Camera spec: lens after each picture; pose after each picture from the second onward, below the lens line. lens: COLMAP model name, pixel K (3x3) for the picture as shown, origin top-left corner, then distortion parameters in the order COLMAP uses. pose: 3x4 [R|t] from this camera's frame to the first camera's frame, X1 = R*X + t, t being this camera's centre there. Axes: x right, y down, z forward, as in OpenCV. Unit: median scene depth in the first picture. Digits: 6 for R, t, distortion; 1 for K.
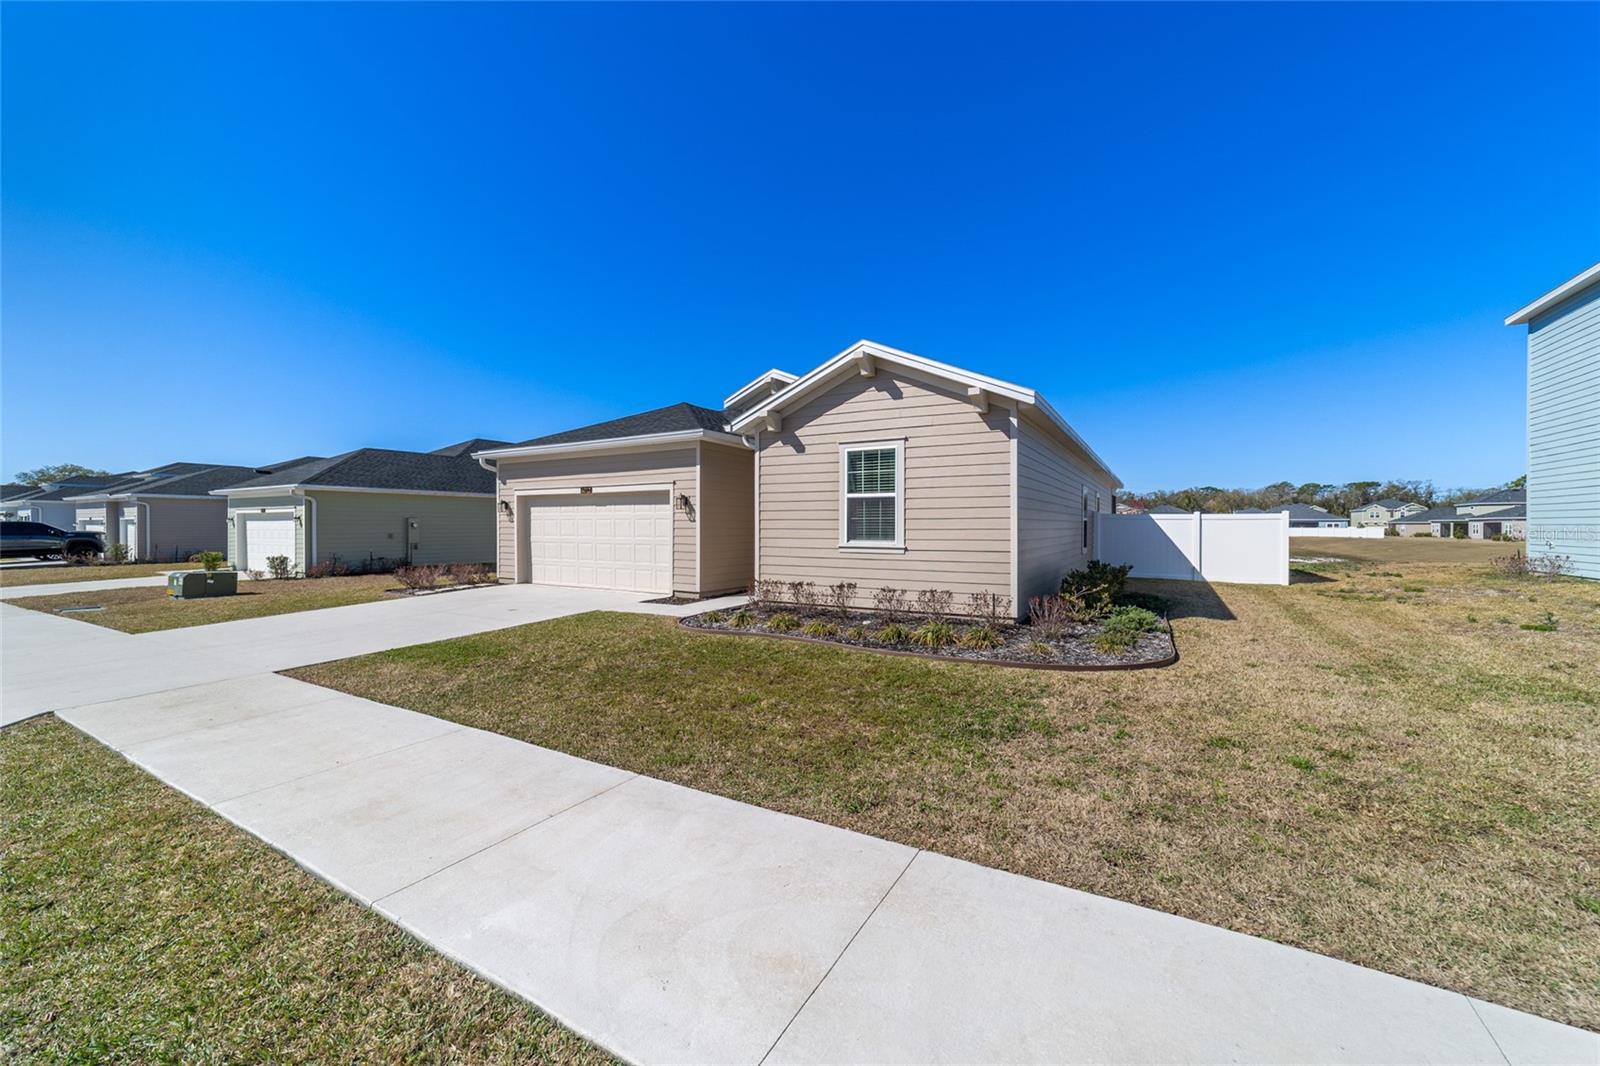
lens RADIAL K [[616.0, 0, 788.2], [0, 616.0, 535.5], [0, 0, 1]] dist [-0.010561, 0.004076]
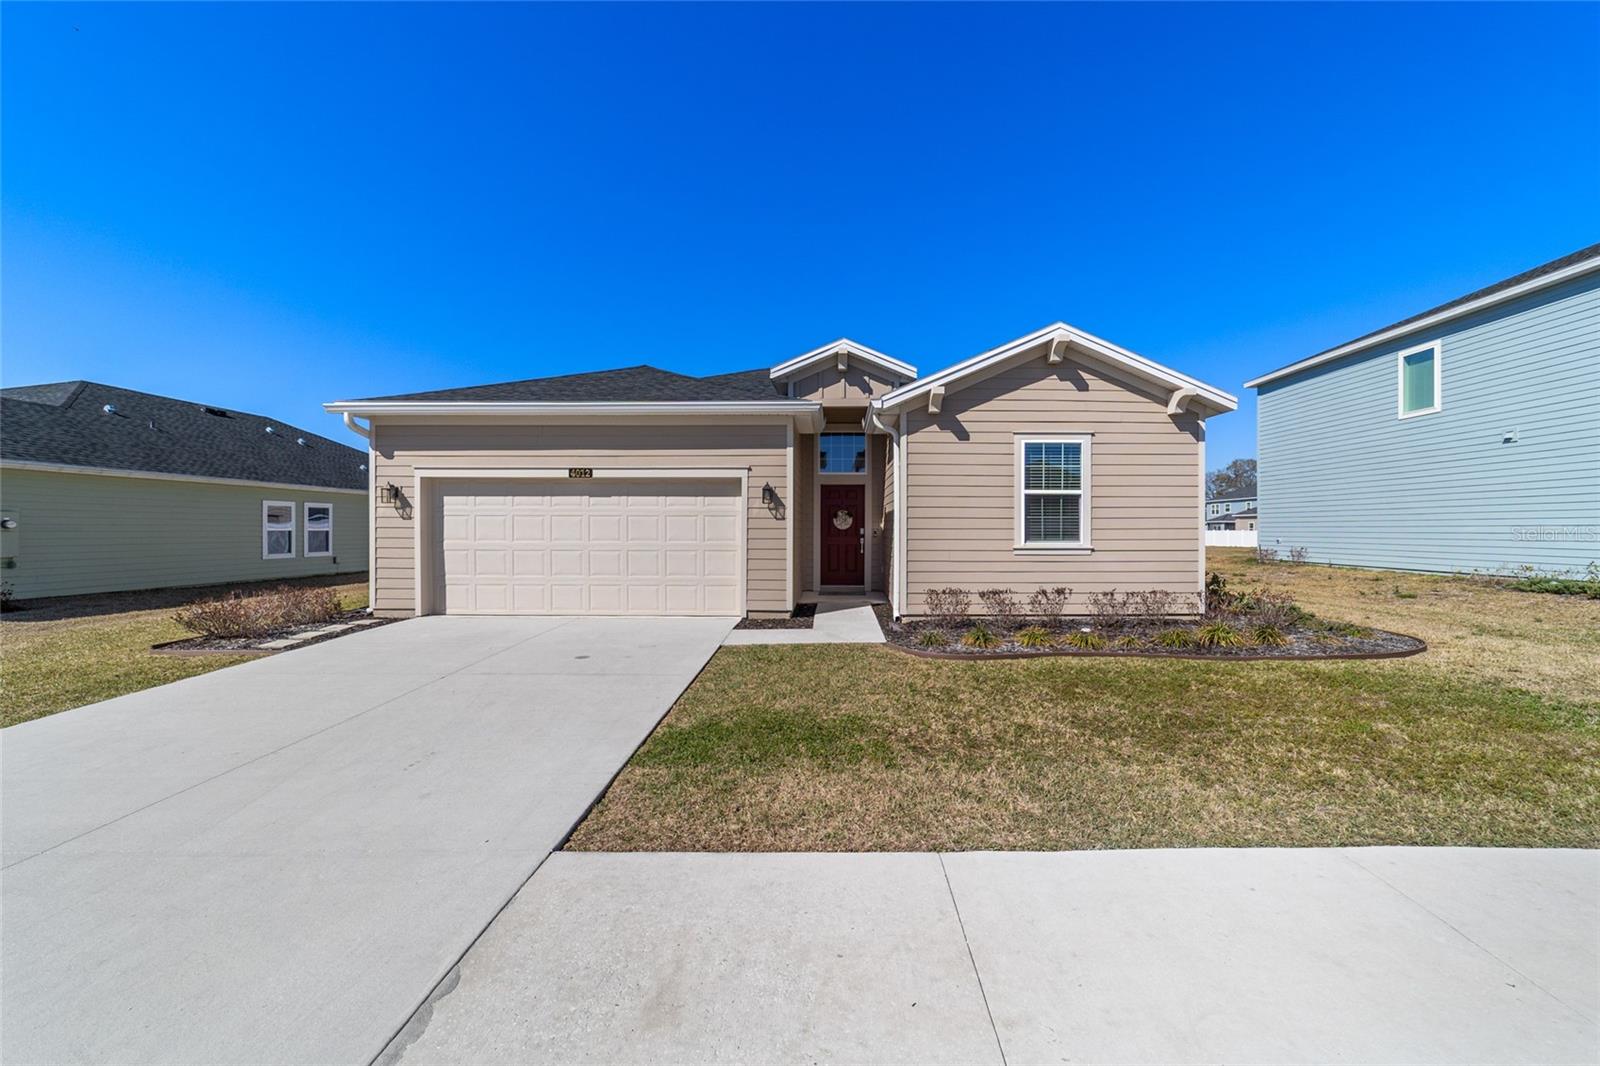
lens RADIAL K [[616.0, 0, 829.7], [0, 616.0, 540.1], [0, 0, 1]] dist [-0.010561, 0.004076]
pose [[0.858159, -0.008692, 0.513311, -0.563771], [0.007771, 0.999962, 0.003941, 0.000590], [-0.513325, 0.000607, 0.858194, 0.341494]]
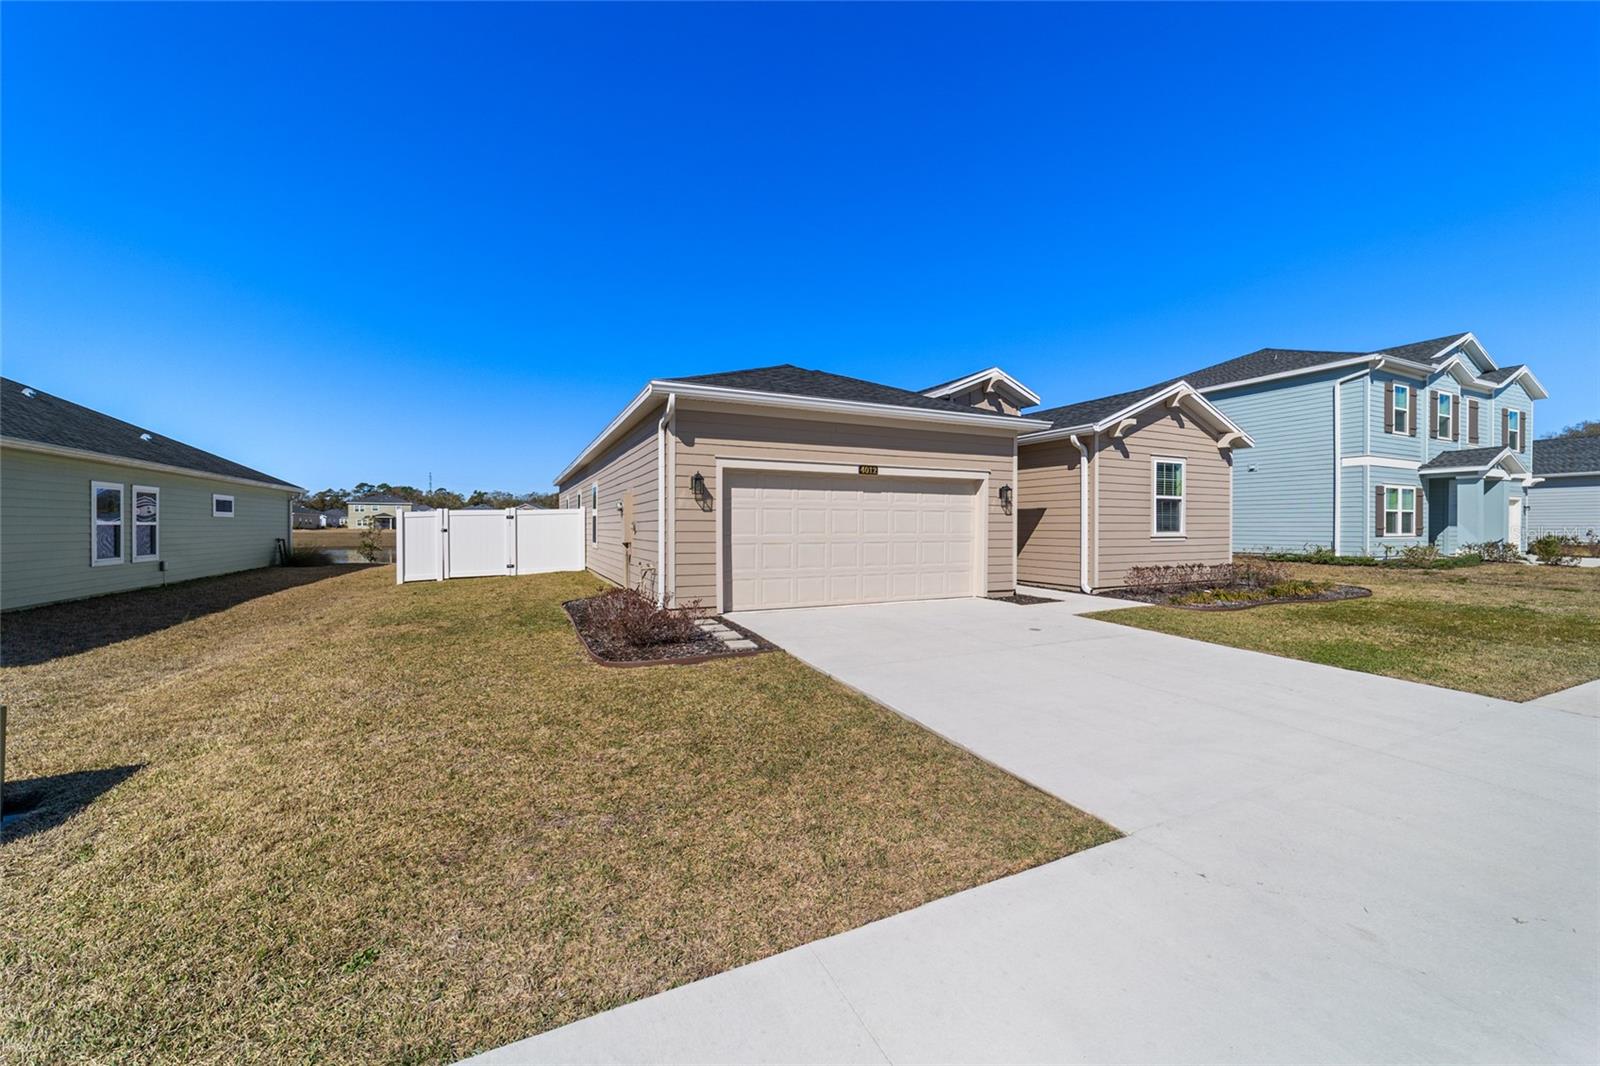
lens RADIAL K [[616.0, 0, 799.5], [0, 616.0, 533.6], [0, 0, 1]] dist [-0.010561, 0.004076]
pose [[0.545150, -0.010888, 0.838268, -1.259896], [0.012234, 0.999913, 0.005031, -0.003425], [-0.838249, 0.007513, 0.545236, 0.850820]]
